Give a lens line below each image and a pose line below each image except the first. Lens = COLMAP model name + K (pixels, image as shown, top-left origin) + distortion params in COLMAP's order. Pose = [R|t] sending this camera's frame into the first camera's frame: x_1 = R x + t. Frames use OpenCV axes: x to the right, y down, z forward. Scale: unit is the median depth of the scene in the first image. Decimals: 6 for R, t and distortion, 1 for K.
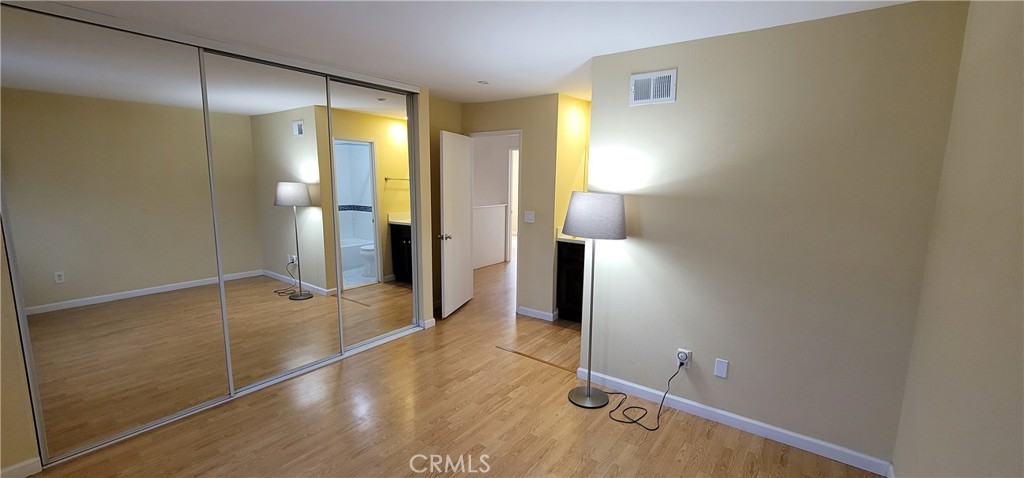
lens RADIAL K [[417.5, 0, 510.7], [0, 417.5, 236.6], [0, 0, 1]] dist [-0.002783, -0.000365]
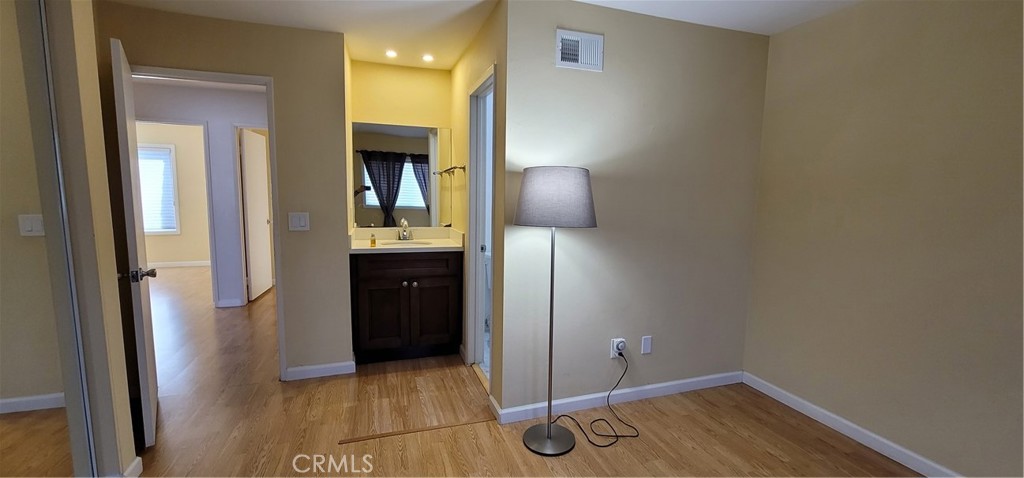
lens RADIAL K [[417.5, 0, 513.4], [0, 417.5, 242.4], [0, 0, 1]] dist [-0.002783, -0.000365]
pose [[0.565736, -0.098086, 0.818732, -0.466998], [0.107519, 0.993198, 0.044693, -0.016151], [-0.817547, 0.062745, 0.572434, 0.623234]]
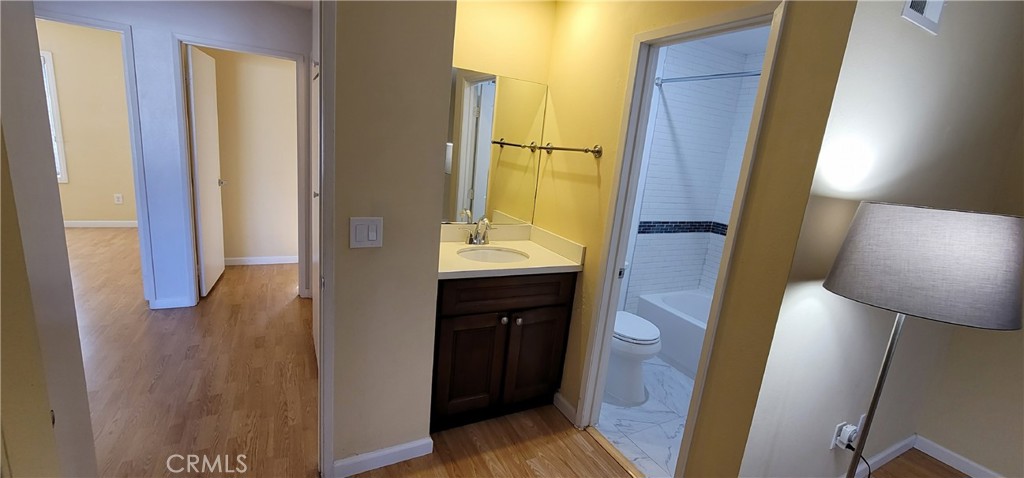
lens RADIAL K [[417.5, 0, 509.3], [0, 417.5, 241.6], [0, 0, 1]] dist [-0.002783, -0.000365]
pose [[0.428908, -0.167217, 0.887736, -0.367371], [0.035776, 0.985092, 0.168270, -0.155872], [-0.902639, -0.040413, 0.428496, 1.191065]]
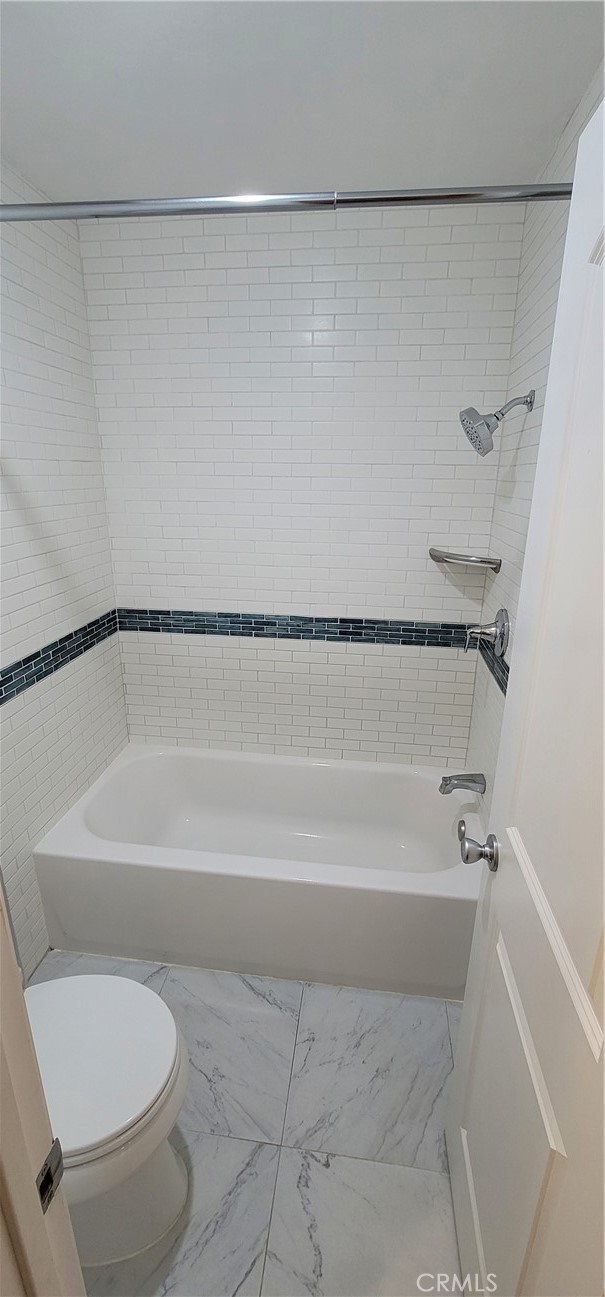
lens RADIAL K [[528.8, 0, 304.3], [0, 528.8, 645.0], [0, 0, 1]] dist [-0.002783, -0.000365]
pose [[-0.493163, -0.286256, 0.821491, 0.260469], [0.107513, 0.917016, 0.384086, -0.199055], [-0.863268, 0.277738, -0.421462, 1.283205]]
